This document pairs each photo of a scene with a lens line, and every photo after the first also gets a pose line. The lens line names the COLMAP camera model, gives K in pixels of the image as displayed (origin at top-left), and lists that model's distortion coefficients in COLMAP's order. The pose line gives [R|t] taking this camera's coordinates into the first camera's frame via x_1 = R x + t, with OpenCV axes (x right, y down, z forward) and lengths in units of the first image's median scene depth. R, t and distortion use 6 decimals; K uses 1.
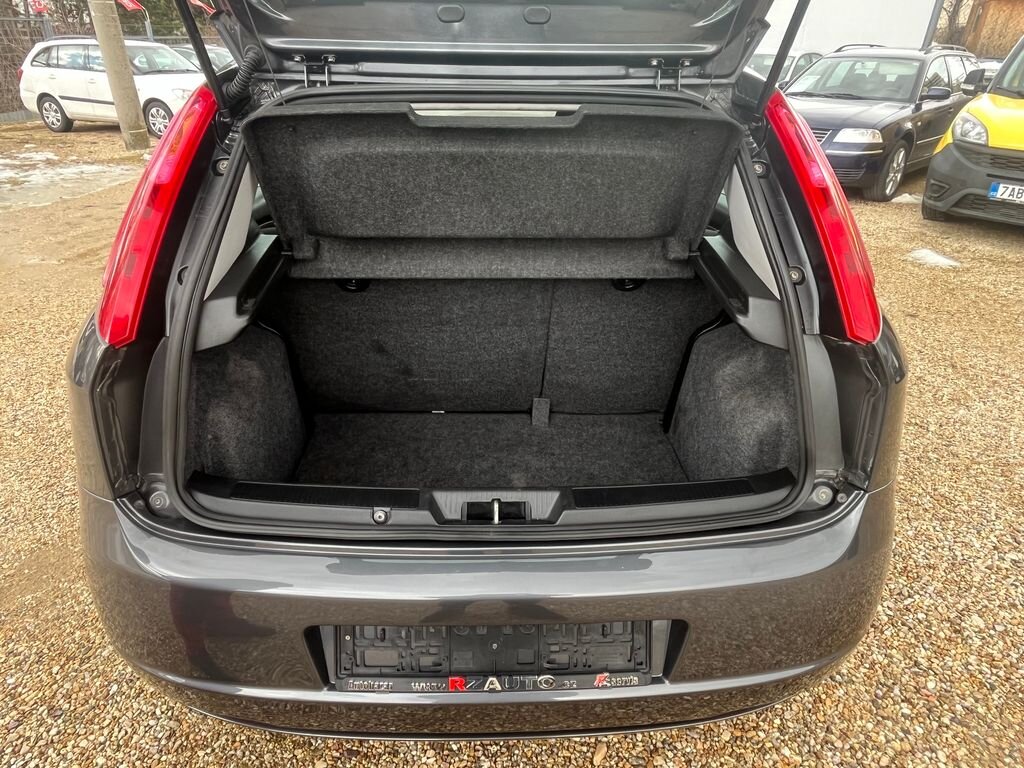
lens RADIAL K [[640.7, 0, 502.6], [0, 640.7, 375.8], [0, 0, 1]] dist [-0.007250, 0.001468]
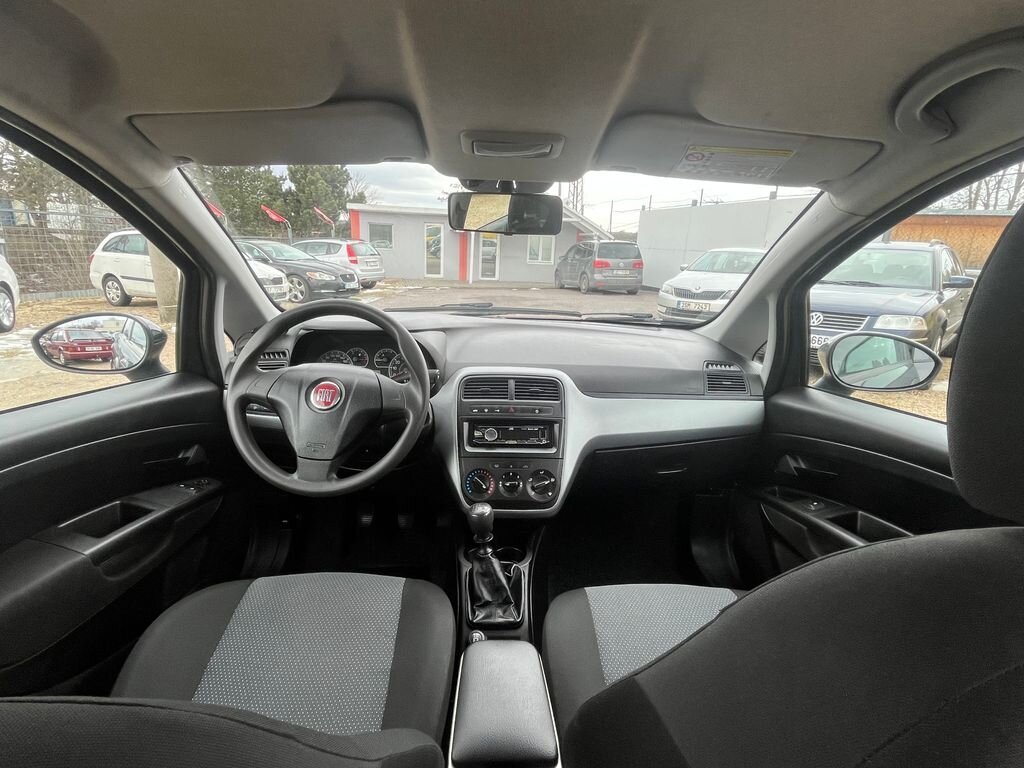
lens RADIAL K [[500.4, 0, 508.1], [0, 500.4, 382.1], [0, 0, 1]] dist [-0.005306, -0.001123]
pose [[0.999880, 0.015488, -0.000510, -0.041138], [-0.015212, 0.974726, -0.222887, -0.439991], [-0.002955, 0.222868, 0.974844, 1.138485]]
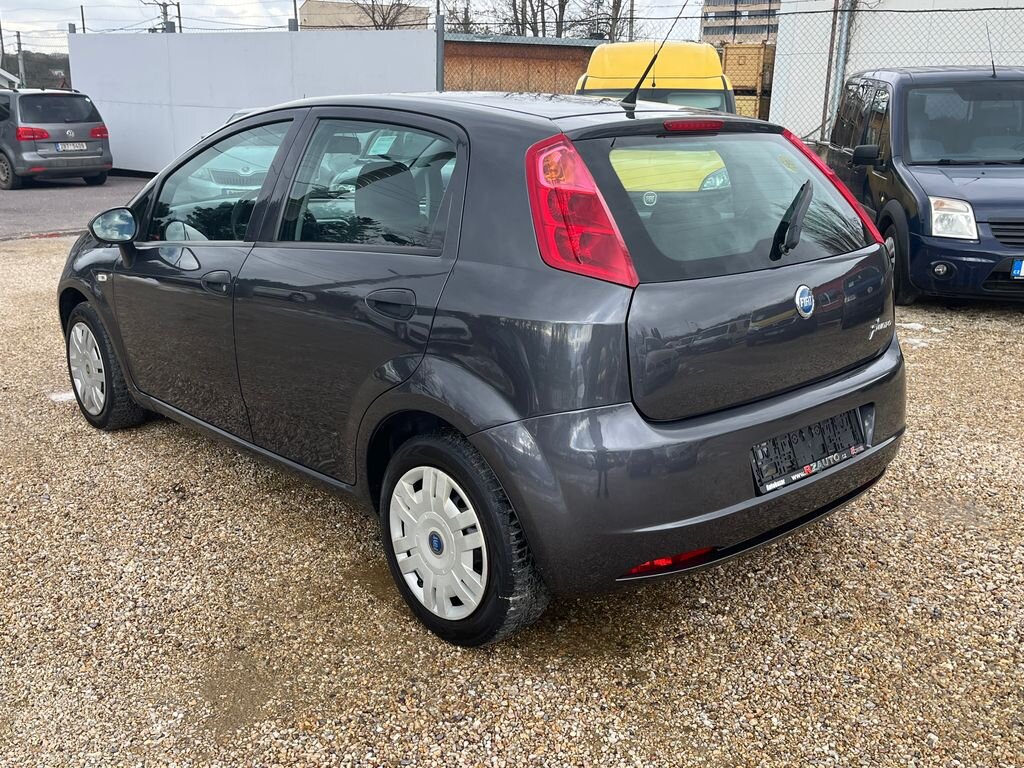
lens RADIAL K [[973.4, 0, 512.1], [0, 973.4, 389.9], [0, 0, 1]] dist [0.039860, -0.015016]
pose [[0.759922, -0.185854, 0.622878, -1.329822], [0.301090, 0.949897, -0.083904, 0.165645], [-0.576076, 0.251303, 0.777807, -0.340550]]
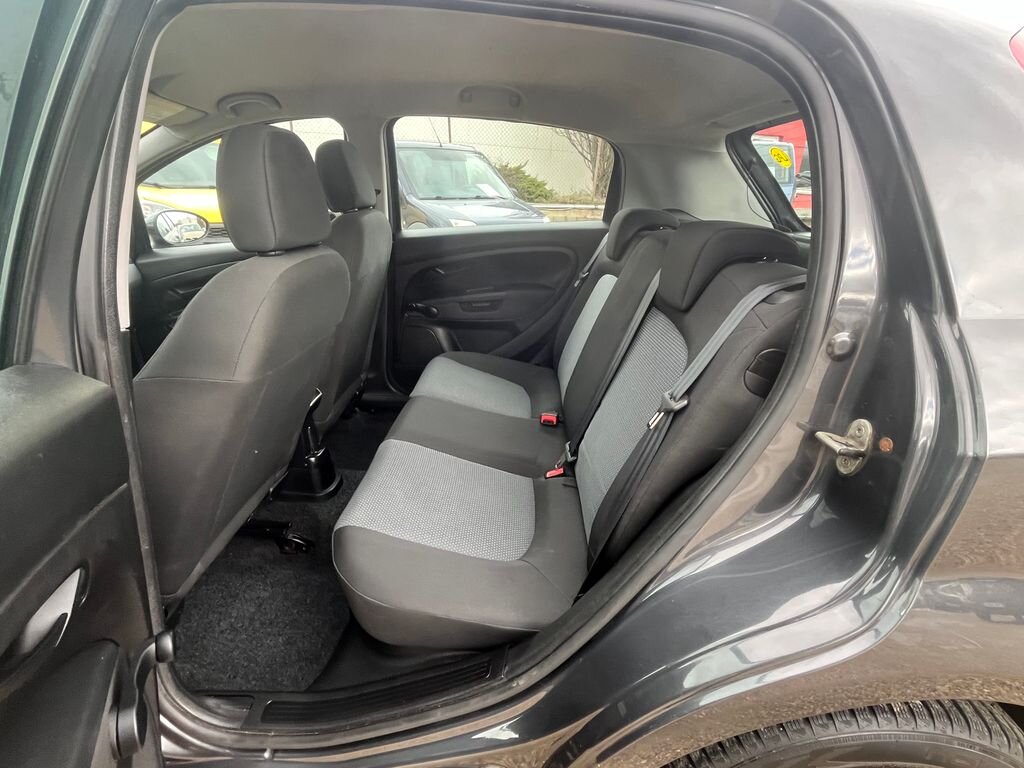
lens RADIAL K [[500.4, 0, 508.1], [0, 500.4, 382.1], [0, 0, 1]] dist [-0.005306, -0.001123]
pose [[0.058531, -0.367224, 0.928289, -0.738312], [0.437996, 0.845049, 0.306678, -0.338935], [-0.897070, 0.388636, 0.210305, 0.984093]]
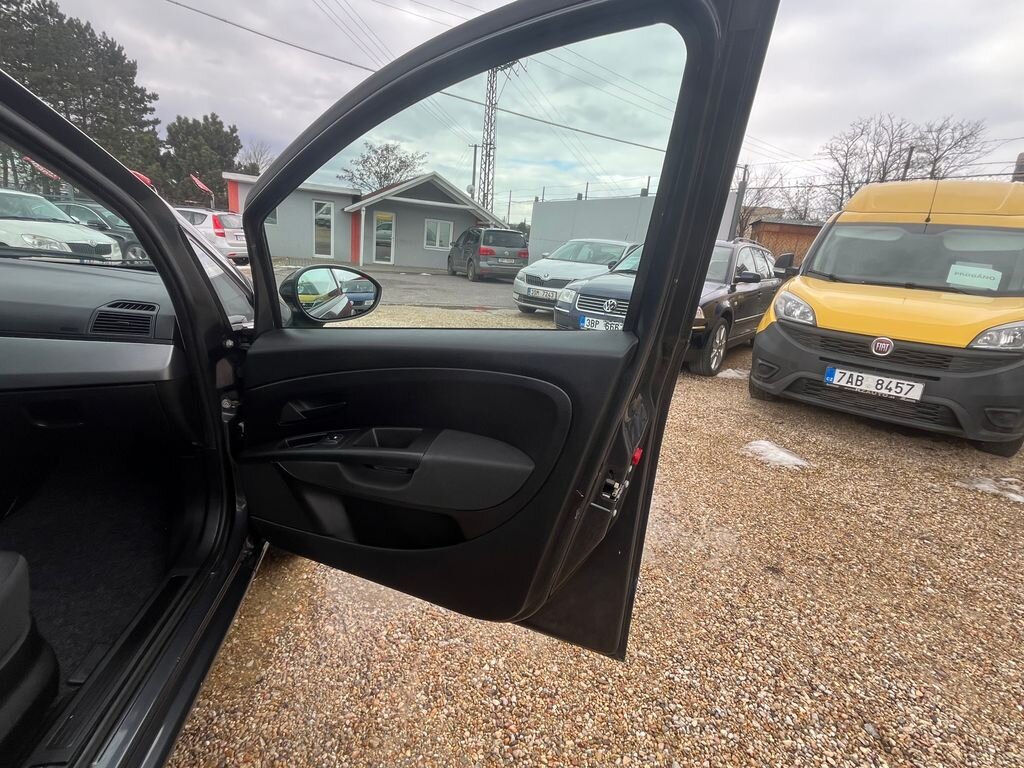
lens RADIAL K [[500.4, 0, 508.1], [0, 500.4, 382.1], [0, 0, 1]] dist [-0.005306, -0.001123]
pose [[0.988003, 0.031728, 0.151143, 0.675314], [0.000144, 0.978479, -0.206347, -0.409958], [-0.154437, 0.203894, 0.966735, 1.190067]]
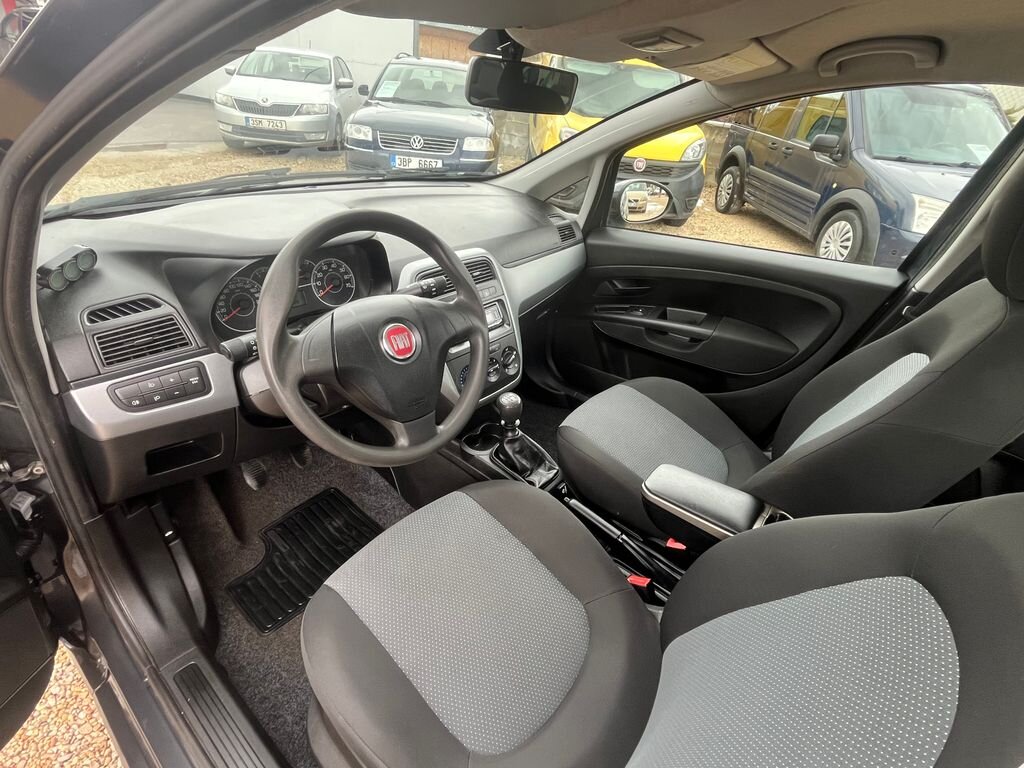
lens RADIAL K [[500.4, 0, 508.1], [0, 500.4, 382.1], [0, 0, 1]] dist [-0.005306, -0.001123]
pose [[0.660079, -0.339529, 0.670086, -0.470626], [0.262496, 0.940045, 0.217740, -0.579681], [-0.703840, 0.032169, 0.709630, 1.303800]]
